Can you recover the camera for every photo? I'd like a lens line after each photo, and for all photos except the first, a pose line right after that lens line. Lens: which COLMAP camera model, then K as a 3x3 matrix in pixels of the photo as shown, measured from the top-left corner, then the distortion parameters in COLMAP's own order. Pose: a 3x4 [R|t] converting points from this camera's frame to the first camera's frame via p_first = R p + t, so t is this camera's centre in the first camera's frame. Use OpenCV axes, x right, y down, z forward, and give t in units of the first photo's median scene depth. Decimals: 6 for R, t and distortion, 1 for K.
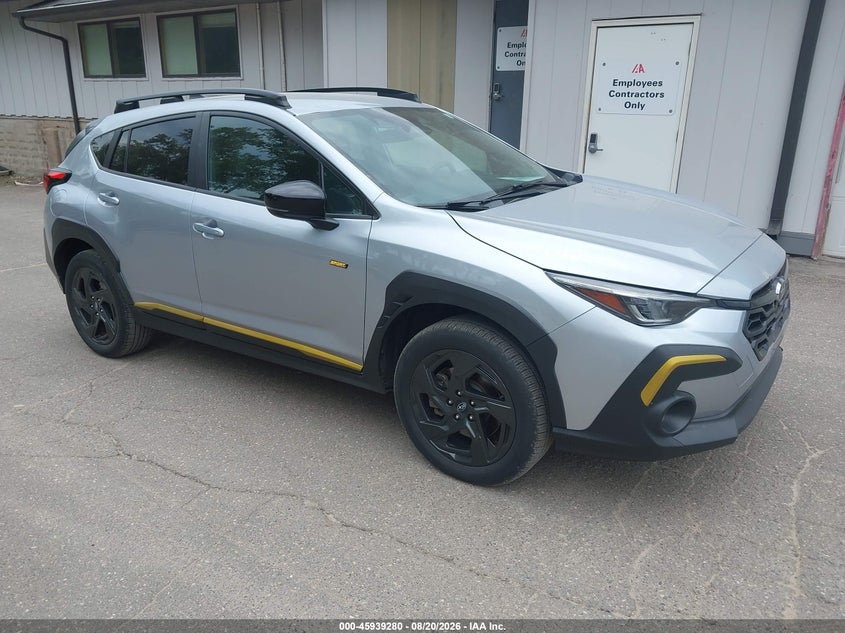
lens RADIAL K [[648.0, 0, 422.5], [0, 648.0, 316.5], [0, 0, 1]] dist [0.003515, -0.002361]
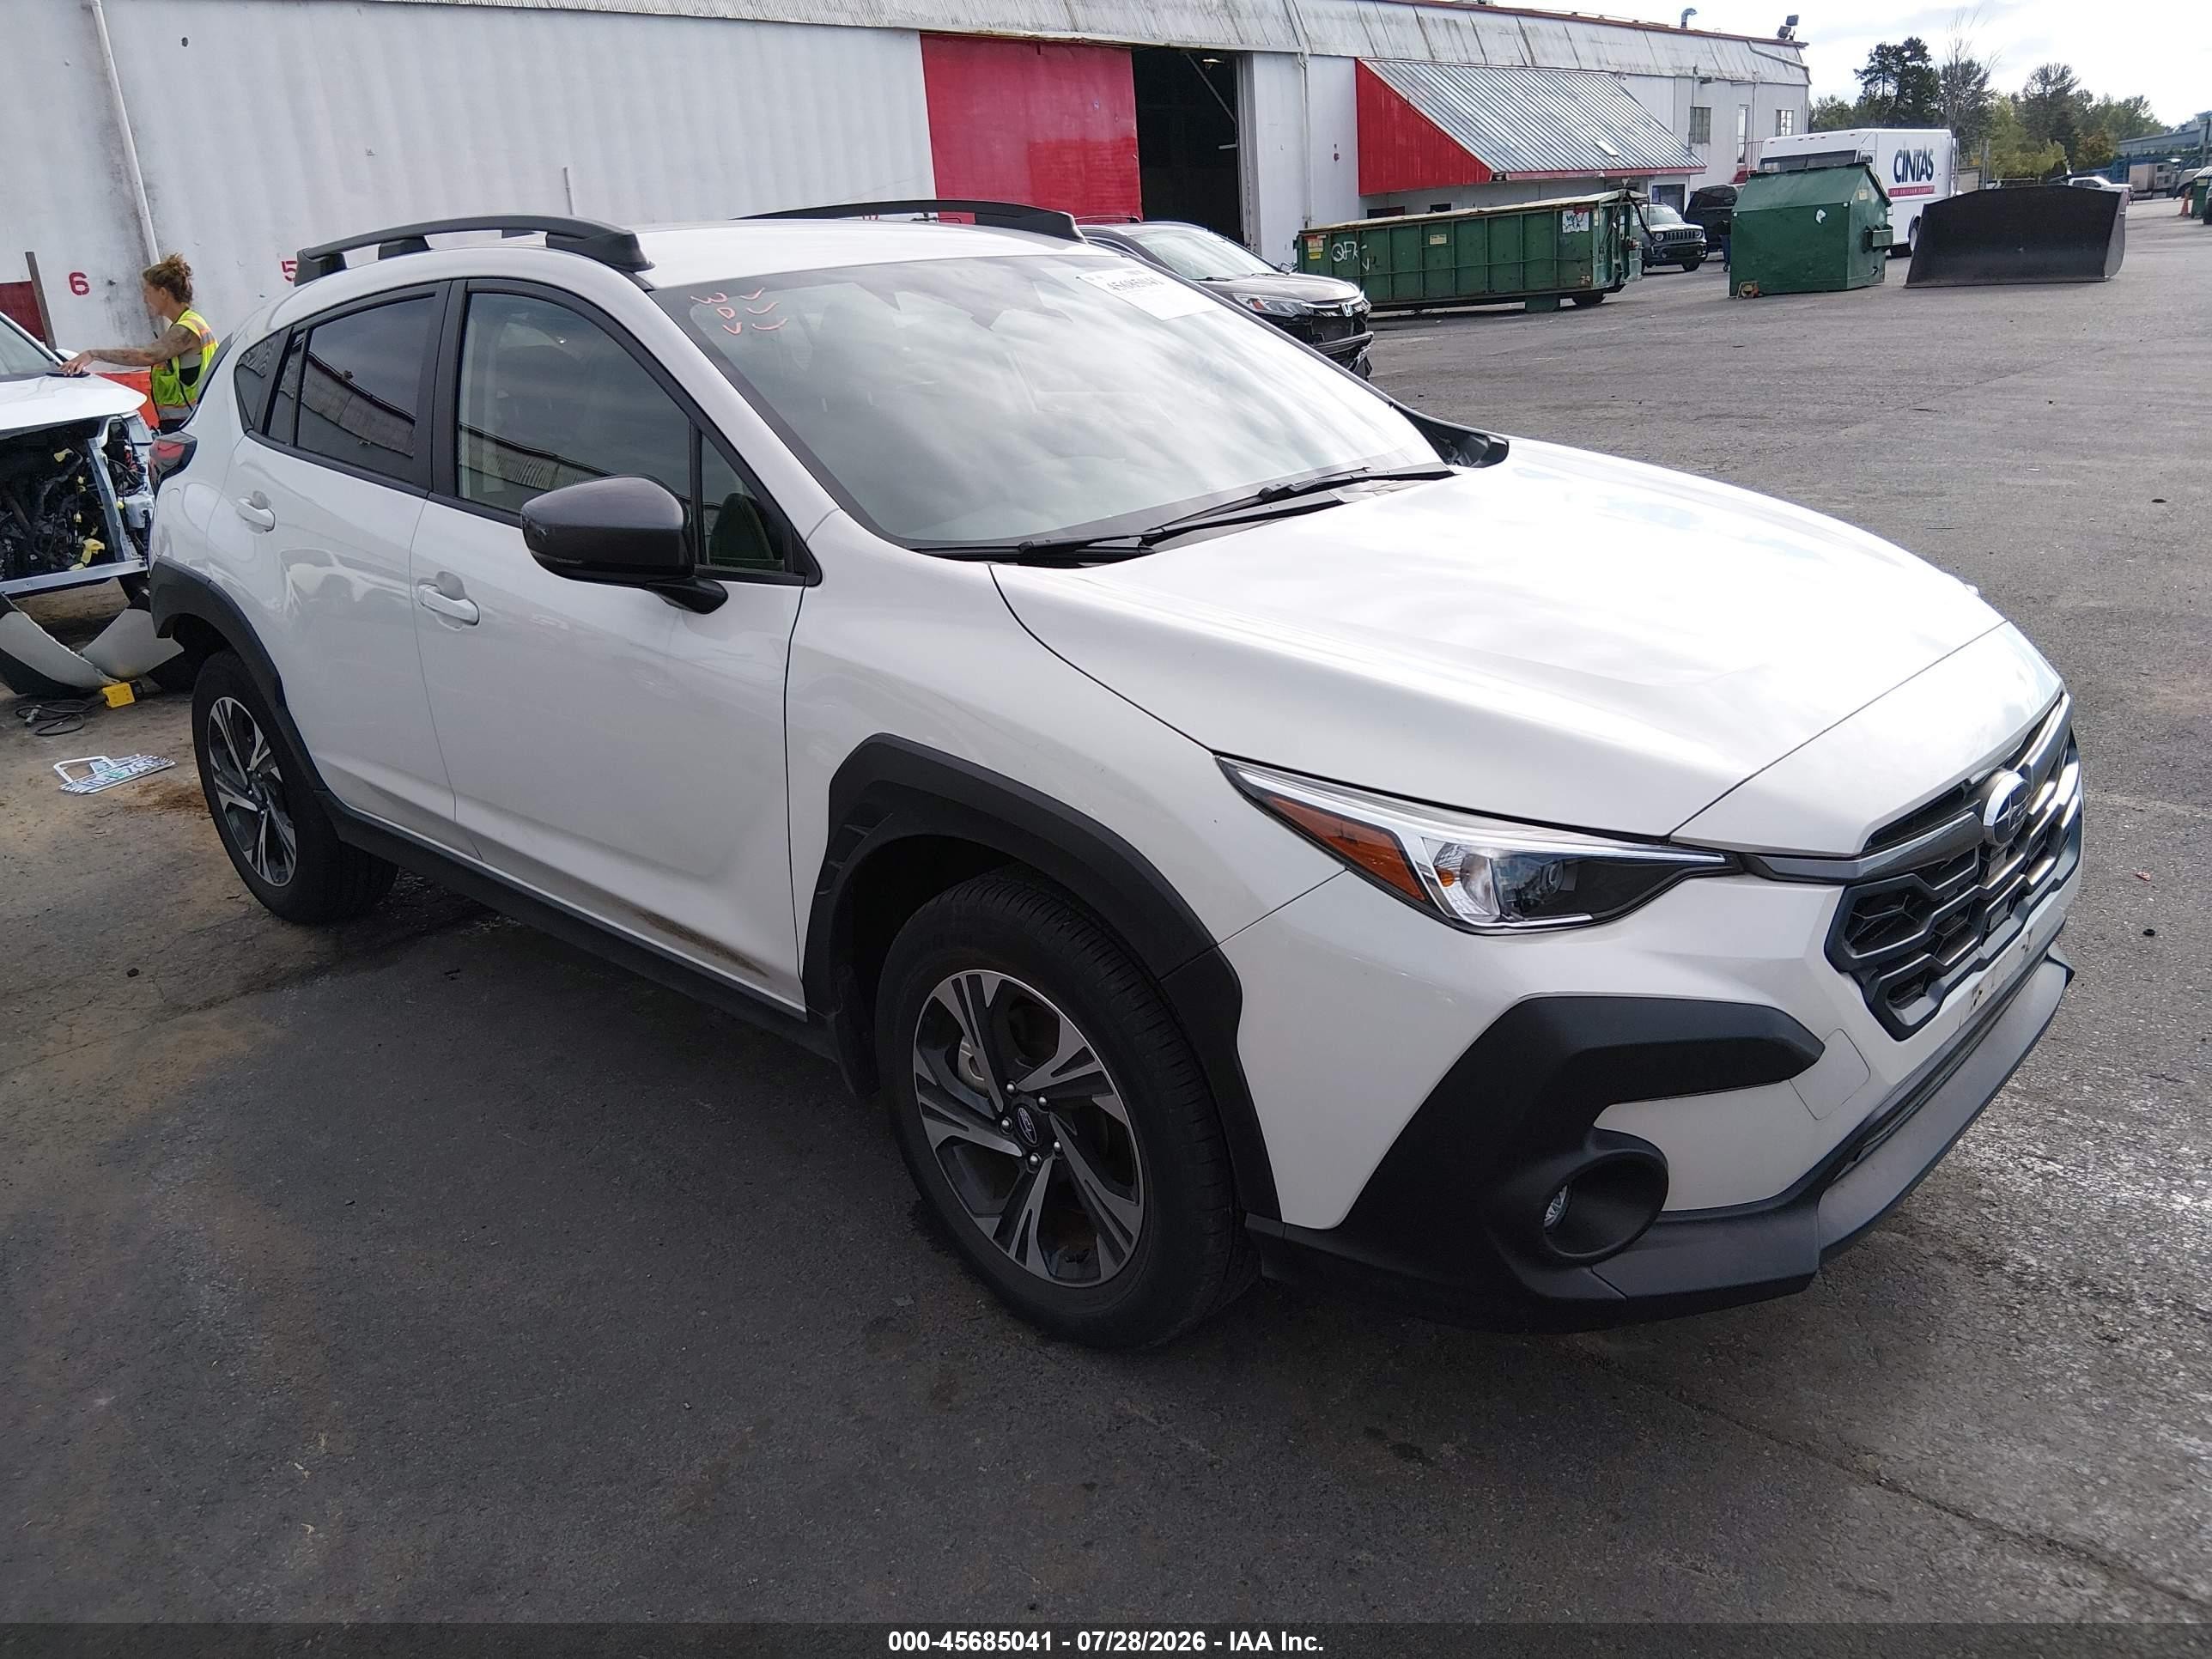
lens RADIAL K [[1696.2, 0, 1106.0], [0, 1696.2, 829.5], [0, 0, 1]] dist [0.003515, -0.002361]
pose [[0.990674, 0.018869, -0.134943, 0.213657], [-0.014295, 0.999293, 0.034785, -0.052765], [0.135504, -0.032532, 0.990243, 0.101743]]
